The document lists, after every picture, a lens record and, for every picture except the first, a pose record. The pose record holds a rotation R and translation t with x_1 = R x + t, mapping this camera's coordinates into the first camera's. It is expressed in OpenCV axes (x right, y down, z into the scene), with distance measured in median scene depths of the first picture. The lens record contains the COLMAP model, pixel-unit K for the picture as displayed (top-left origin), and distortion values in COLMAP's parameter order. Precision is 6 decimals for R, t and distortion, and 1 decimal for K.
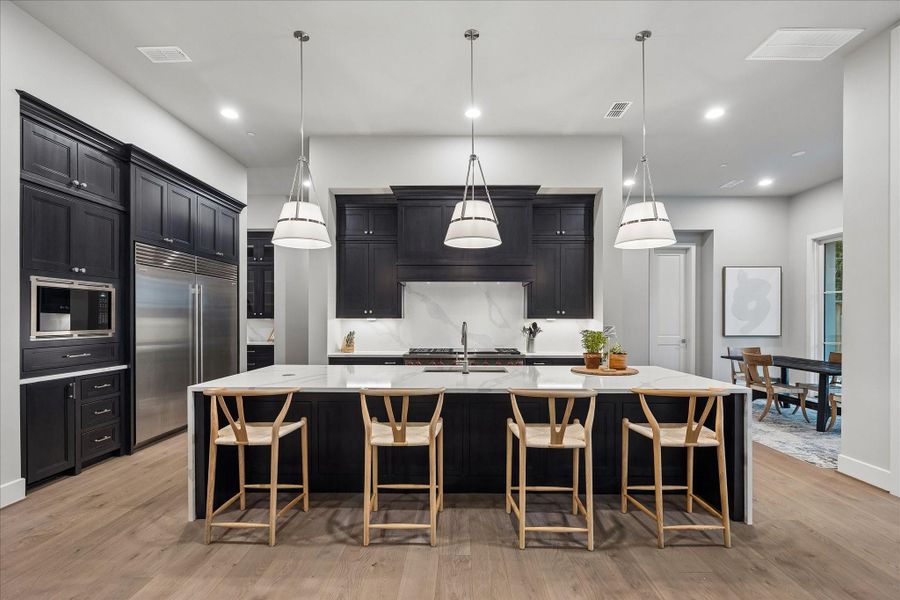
lens RADIAL K [[399.5, 0, 449.3], [0, 399.5, 322.5], [0, 0, 1]] dist [-0.009560, 0.001404]
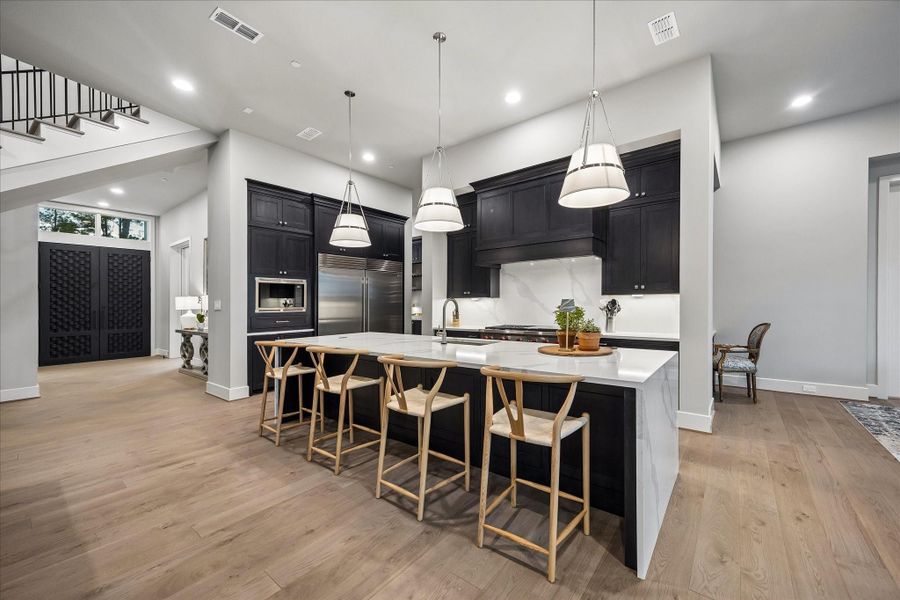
lens RADIAL K [[353.5, 0, 453.2], [0, 353.5, 304.1], [0, 0, 1]] dist [0.002368, -0.000130]
pose [[0.800949, -0.009908, -0.598651, 0.464380], [0.006346, 0.999947, -0.008059, 0.017967], [0.598699, 0.002656, 0.800970, 0.163643]]
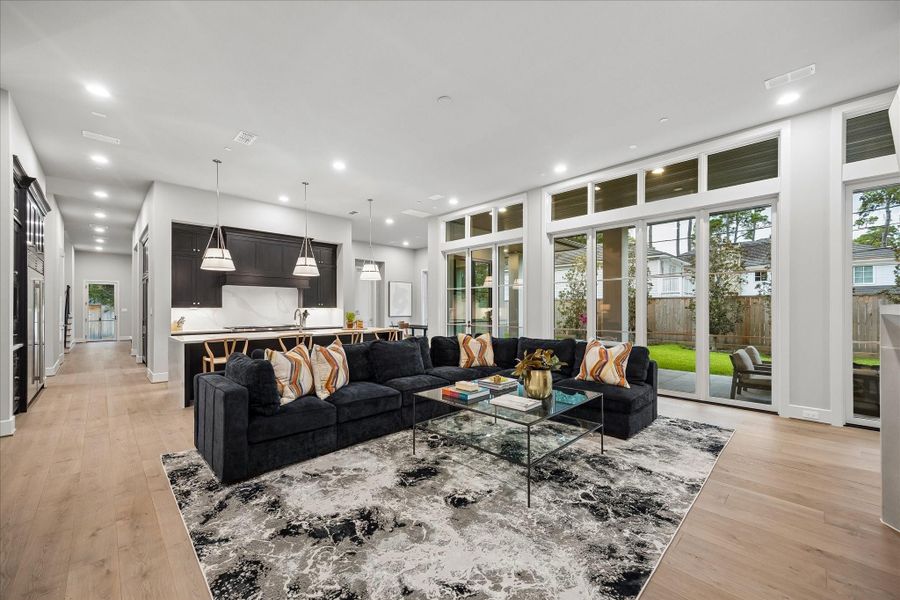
lens RADIAL K [[353.5, 0, 443.2], [0, 353.5, 308.3], [0, 0, 1]] dist [0.002368, -0.000130]
pose [[0.710782, -0.001714, 0.703411, -0.586212], [0.005892, 0.999976, -0.003517, 0.002255], [-0.703388, 0.006644, 0.710775, -0.720924]]
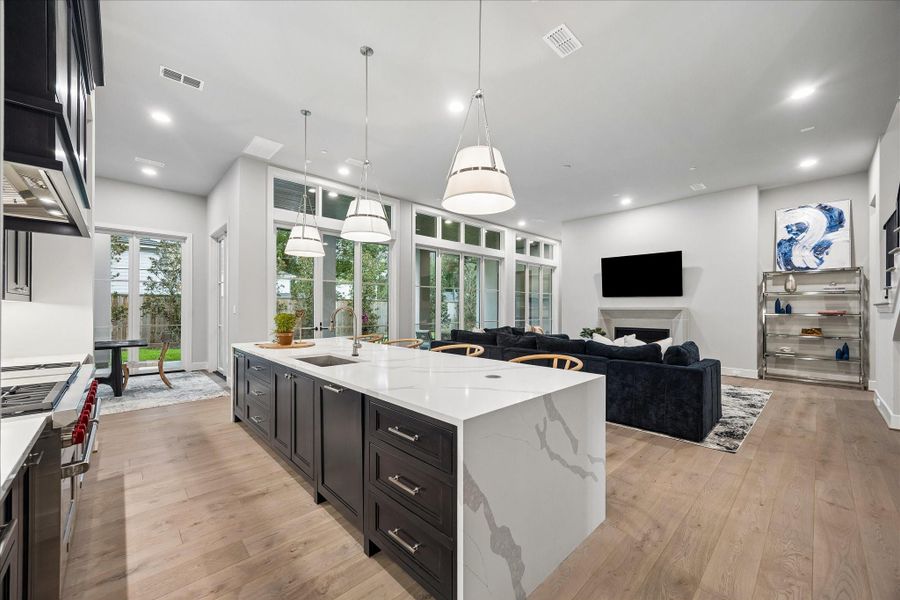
lens RADIAL K [[353.5, 0, 448.4], [0, 353.5, 307.2], [0, 0, 1]] dist [0.002368, -0.000130]
pose [[-0.697922, -0.001511, 0.716172, -0.599140], [0.001709, 0.999991, 0.003776, -0.005637], [-0.716172, 0.003859, -0.697913, 1.119771]]
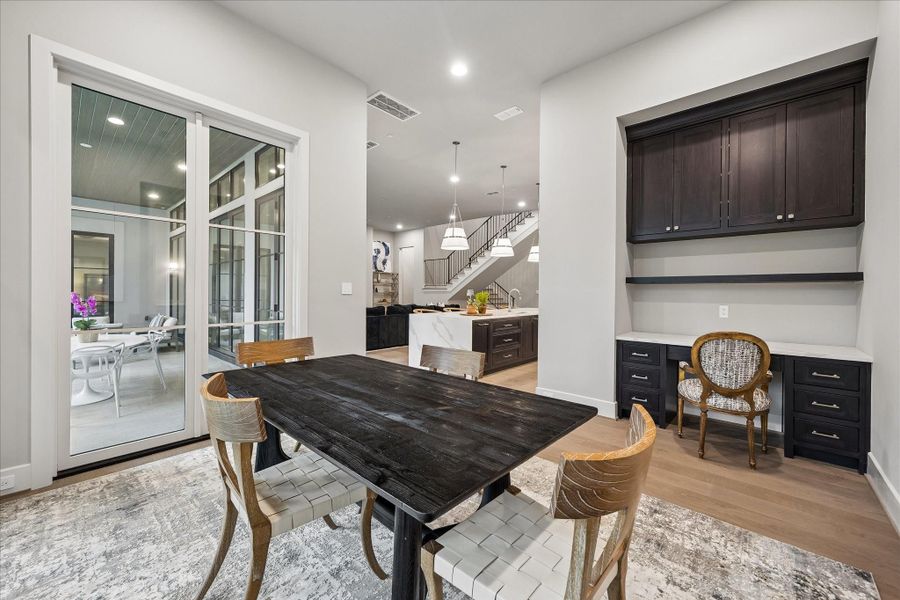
lens RADIAL K [[353.5, 0, 458.8], [0, 353.5, 294.0], [0, 0, 1]] dist [0.002368, -0.000130]
pose [[-0.650650, -0.003552, -0.759370, 1.310096], [-0.014773, 0.999859, 0.007980, 0.010056], [0.759234, 0.016410, -0.650611, 1.582341]]
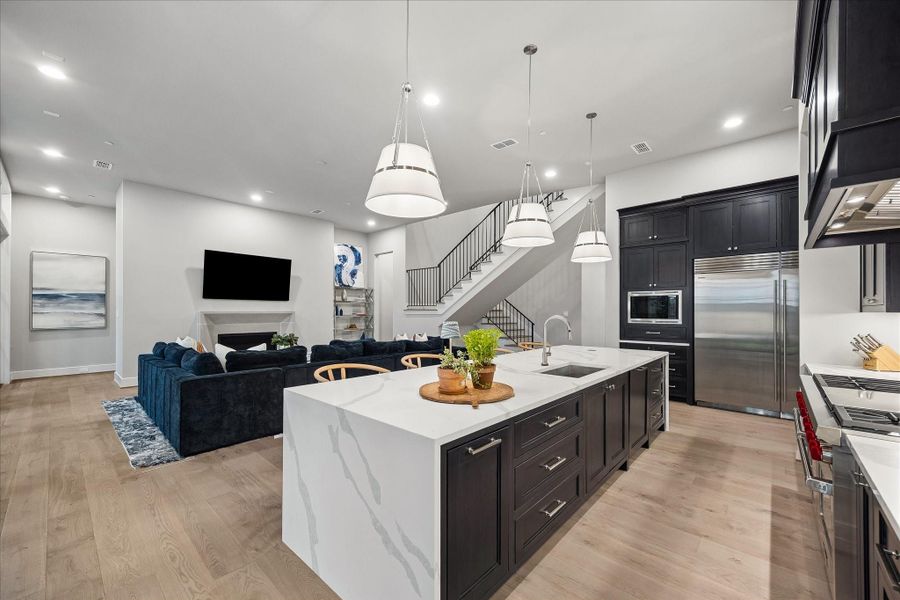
lens RADIAL K [[353.5, 0, 478.7], [0, 353.5, 305.5], [0, 0, 1]] dist [0.002368, -0.000130]
pose [[-0.623268, -0.013382, -0.781894, 0.640195], [-0.007461, 0.999910, -0.011167, -0.013304], [0.781973, -0.001126, -0.623311, 1.090291]]
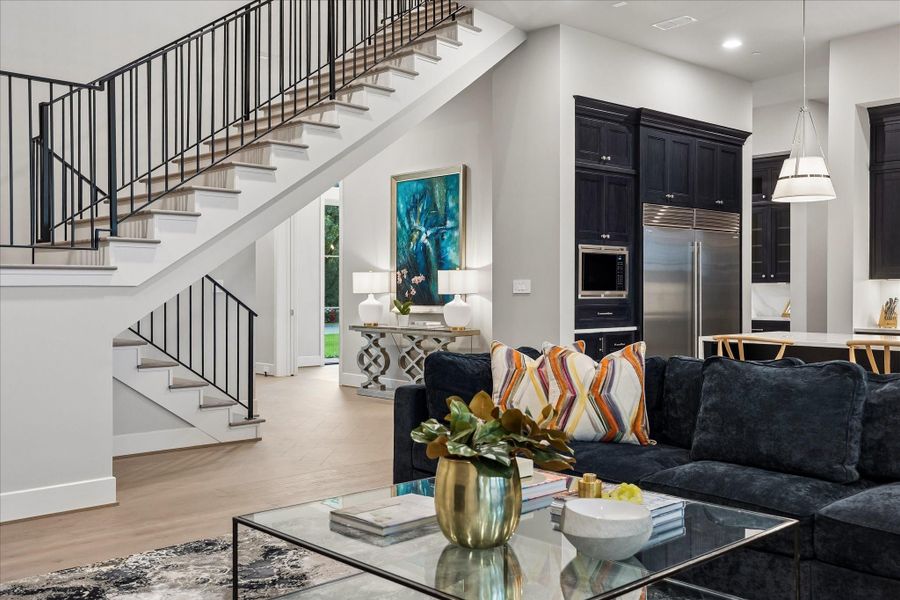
lens RADIAL K [[875.5, 0, 454.0], [0, 875.5, 295.0], [0, 0, 1]] dist [0.028460, 0.000000]
pose [[0.695051, 0.002680, -0.718956, 0.420191], [-0.004417, 0.999990, -0.000543, 0.027137], [0.718947, 0.003554, 0.695056, -0.793768]]
